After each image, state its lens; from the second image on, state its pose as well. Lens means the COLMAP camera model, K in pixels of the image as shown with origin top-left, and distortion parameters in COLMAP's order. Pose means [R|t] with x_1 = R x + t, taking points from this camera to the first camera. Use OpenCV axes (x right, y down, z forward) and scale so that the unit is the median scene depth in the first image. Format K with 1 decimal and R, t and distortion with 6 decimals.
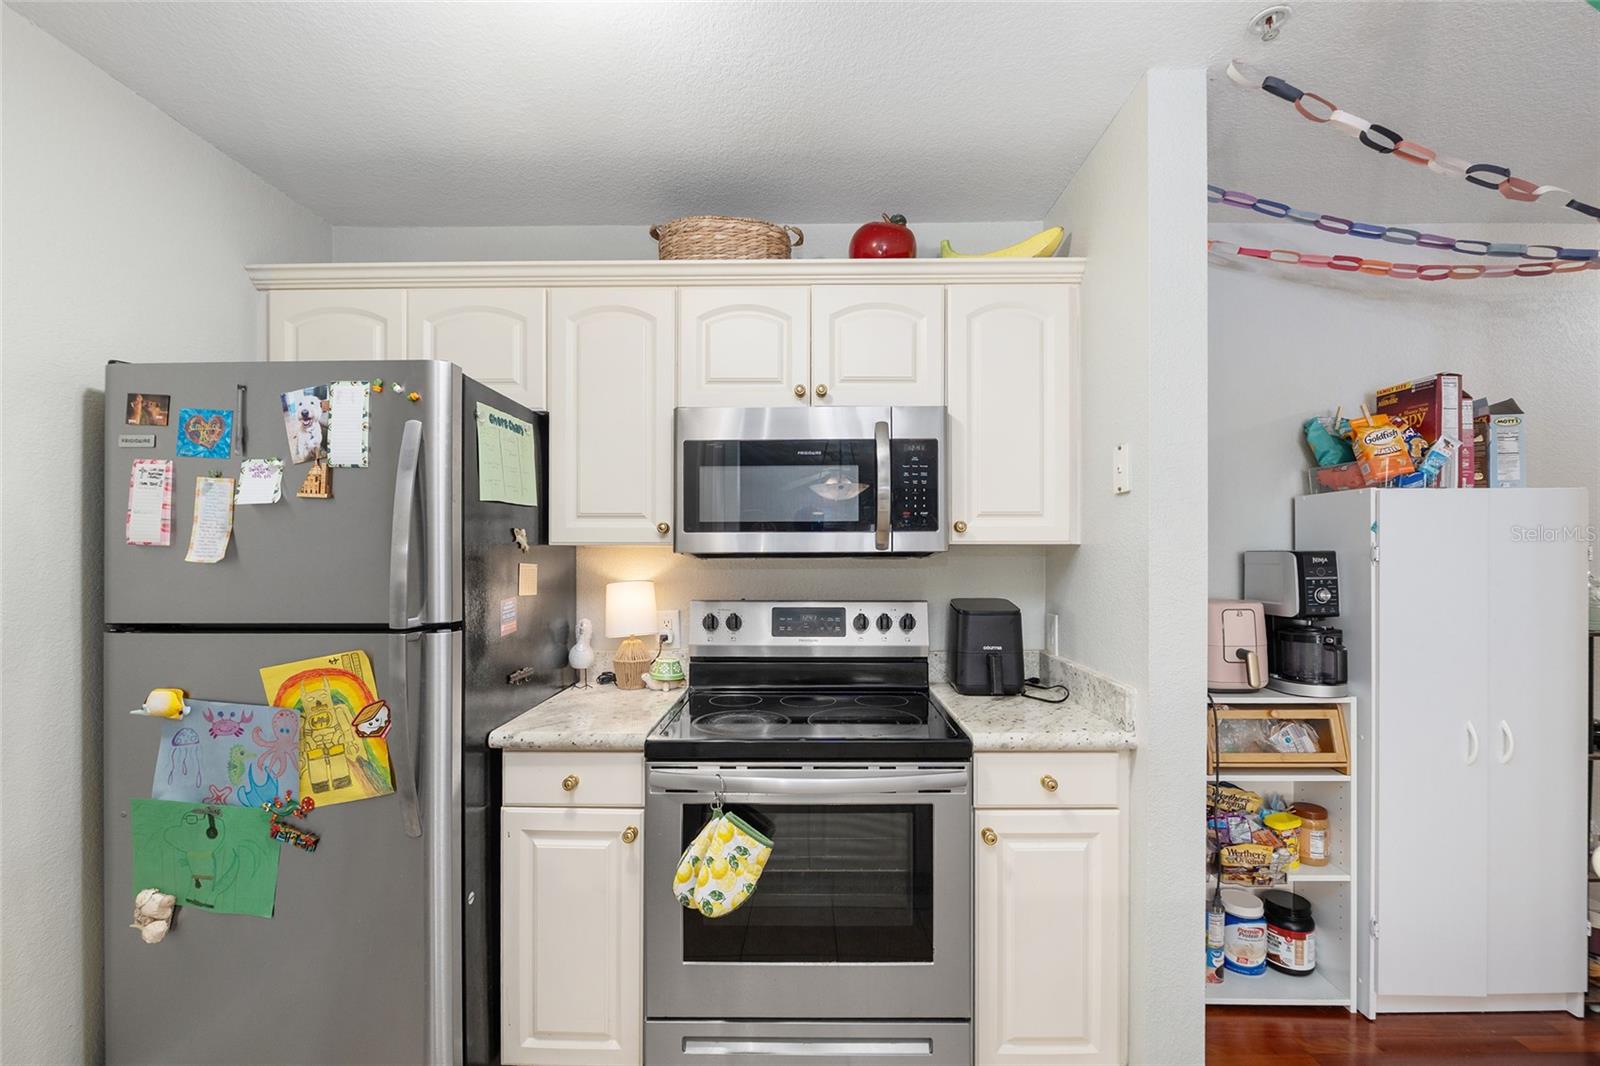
lens RADIAL K [[658.0, 0, 793.0], [0, 658.0, 553.0], [0, 0, 1]] dist [-0.014815, 0.001480]
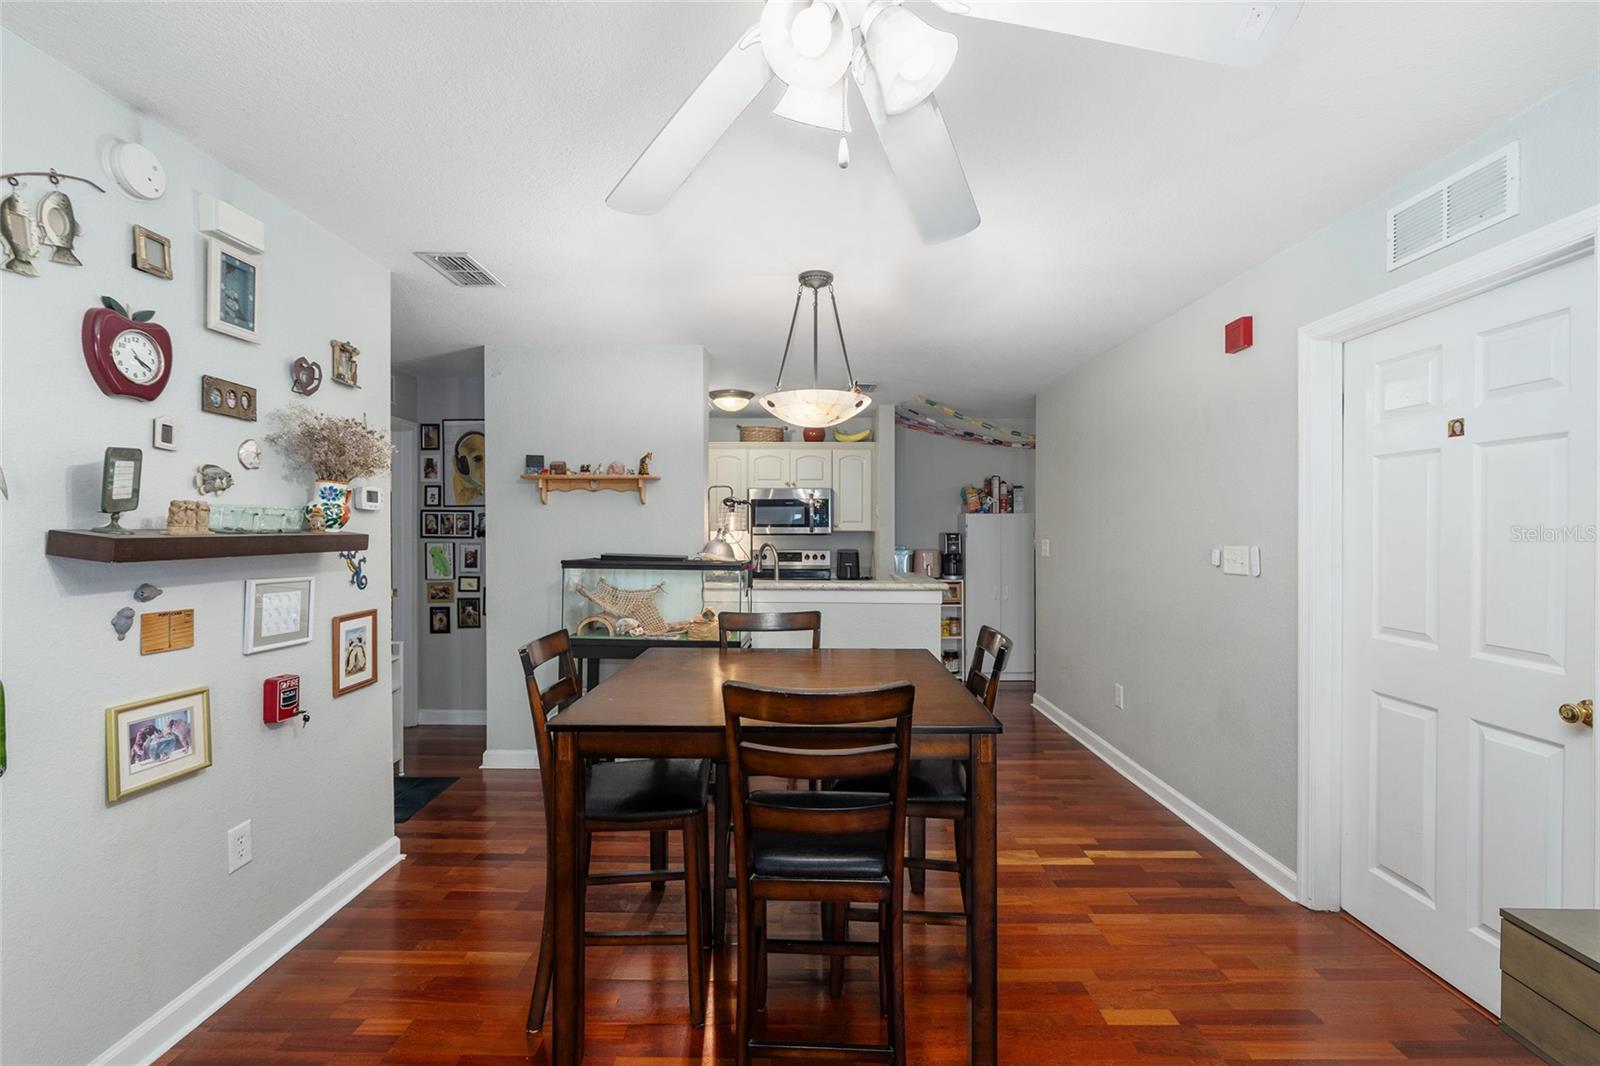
lens RADIAL K [[697.6, 0, 796.1], [0, 697.6, 535.2], [0, 0, 1]] dist [-0.006554, 0.001110]
pose [[0.999998, 0.000865, 0.001590, 0.054441], [-0.000874, 0.999983, 0.005818, -0.013205], [-0.001585, -0.005819, 0.999982, -2.501712]]
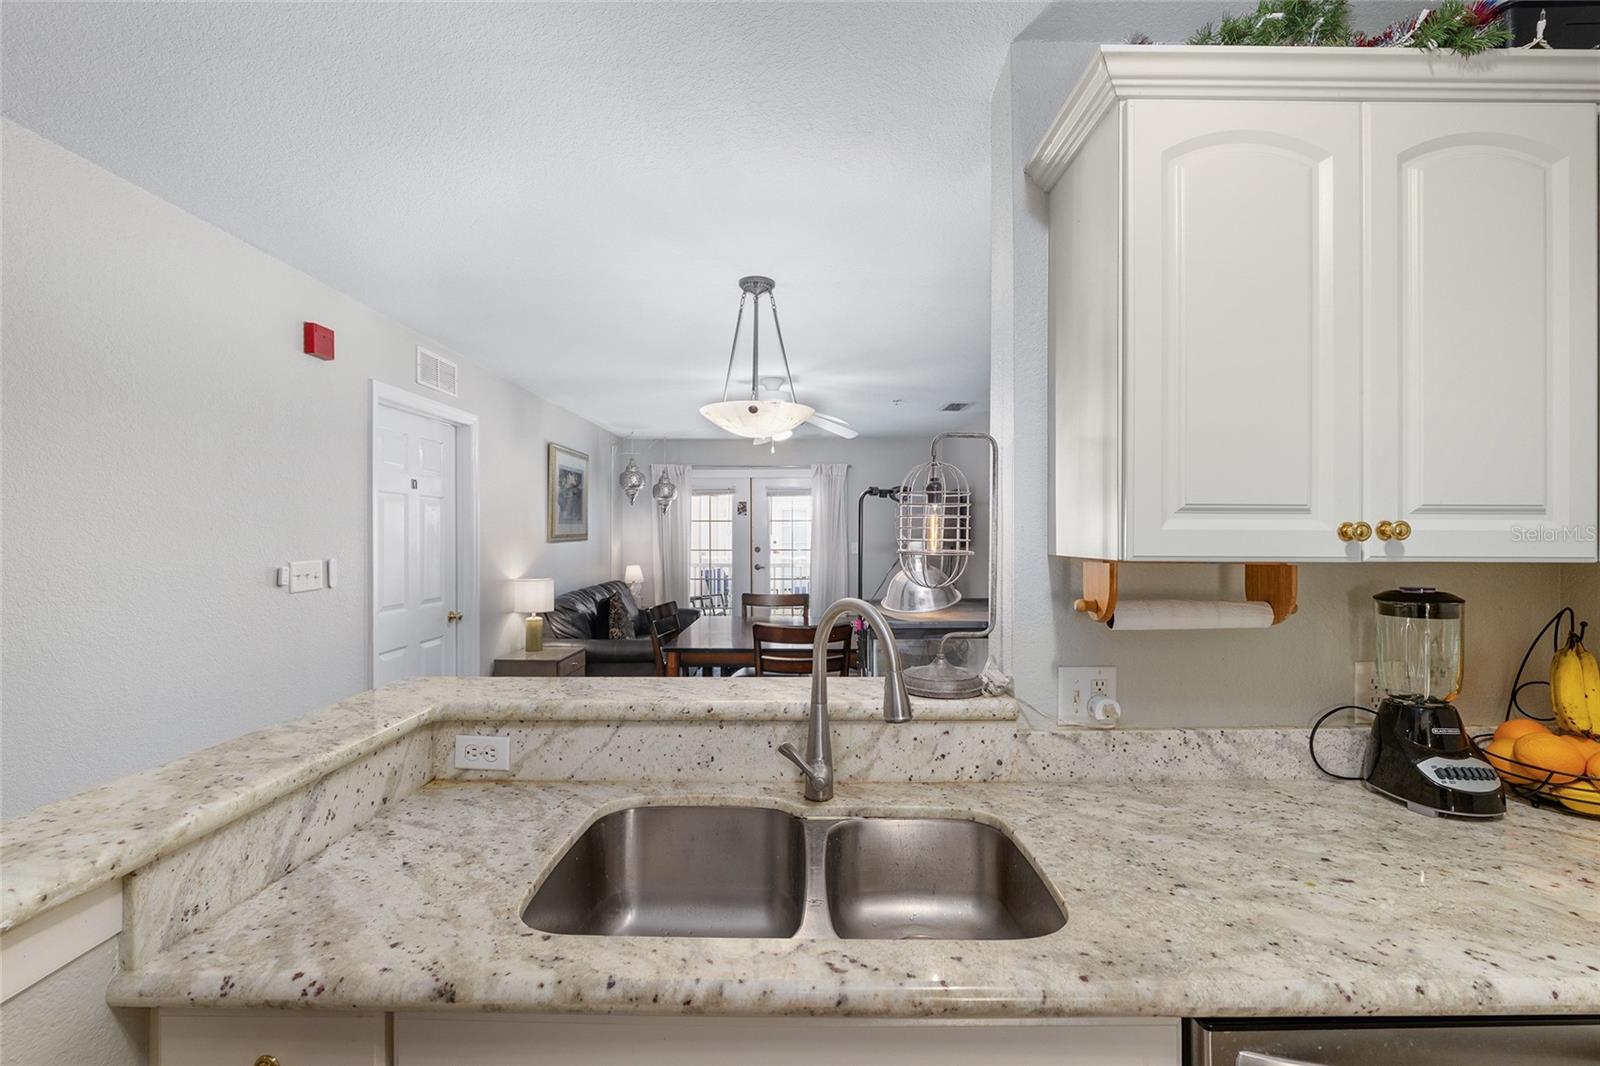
lens RADIAL K [[658.0, 0, 790.1], [0, 658.0, 544.0], [0, 0, 1]] dist [-0.014815, 0.001480]
pose [[-0.999985, 0.002437, 0.004854, 0.019645], [0.002528, 0.999816, 0.018999, -0.041112], [-0.004806, 0.019011, -0.999808, 0.629530]]
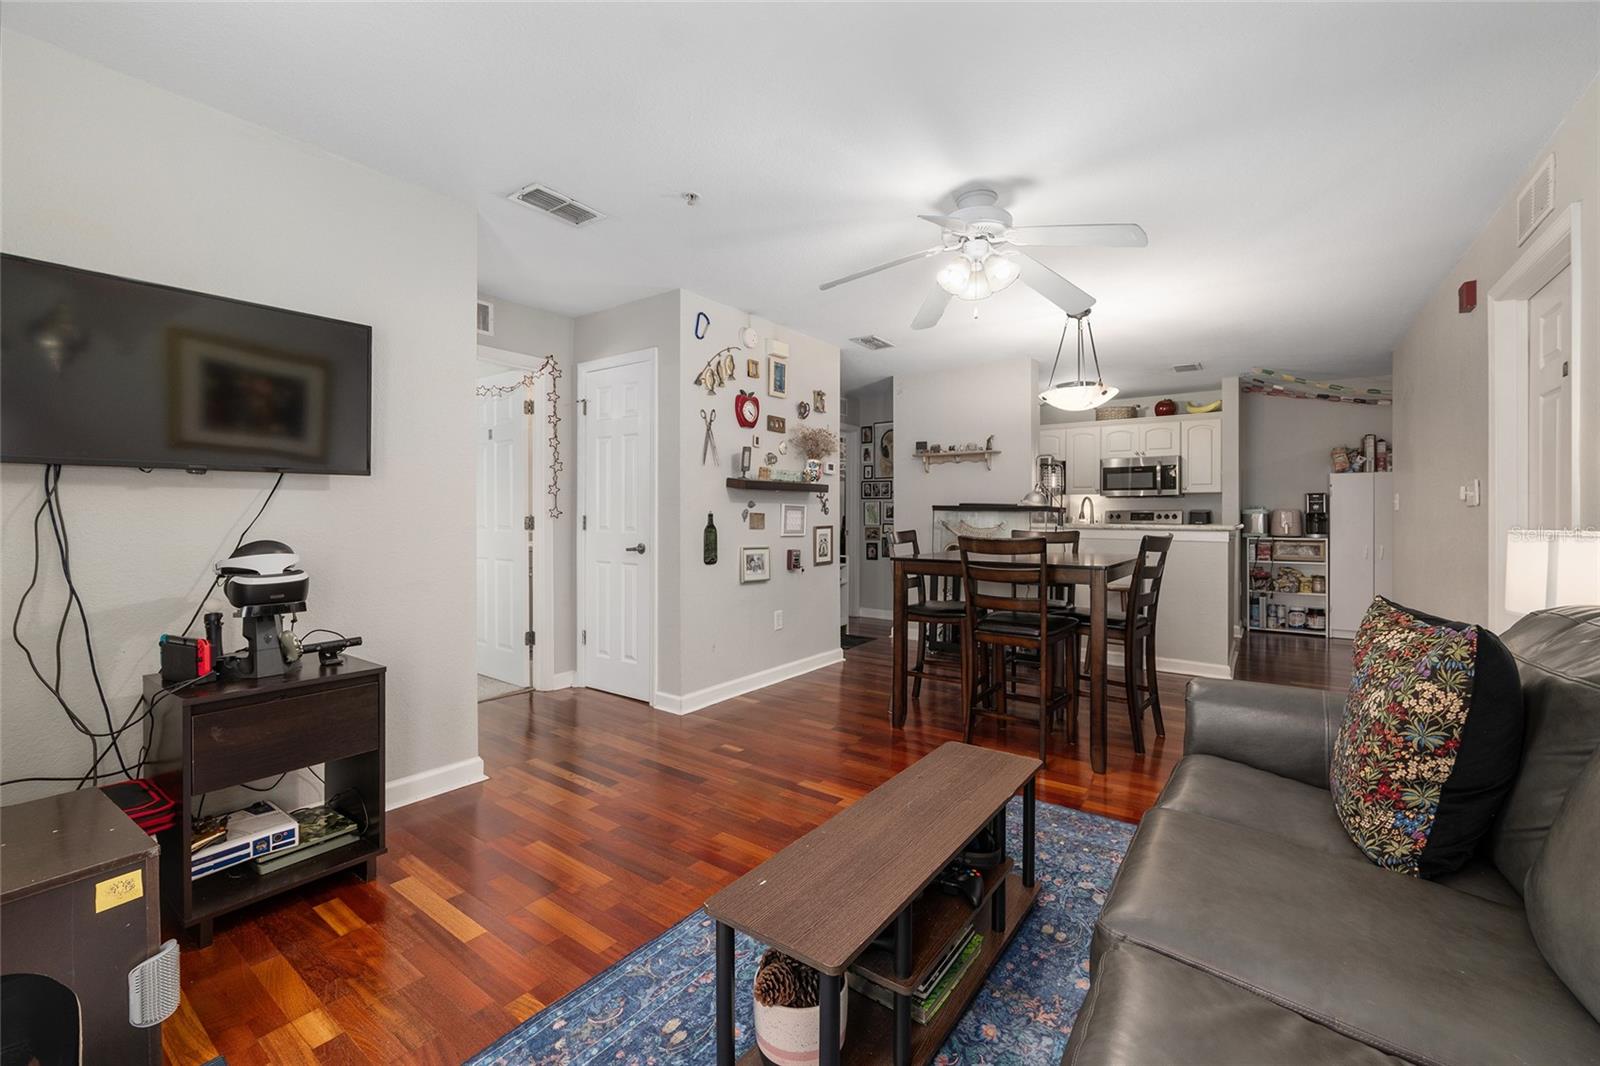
lens RADIAL K [[658.0, 0, 786.8], [0, 658.0, 519.8], [0, 0, 1]] dist [-0.014815, 0.001480]
pose [[0.806320, 0.005408, -0.591455, 0.647940], [-0.001543, 0.999974, 0.007040, 0.118173], [0.591478, -0.004764, 0.806307, -3.367075]]
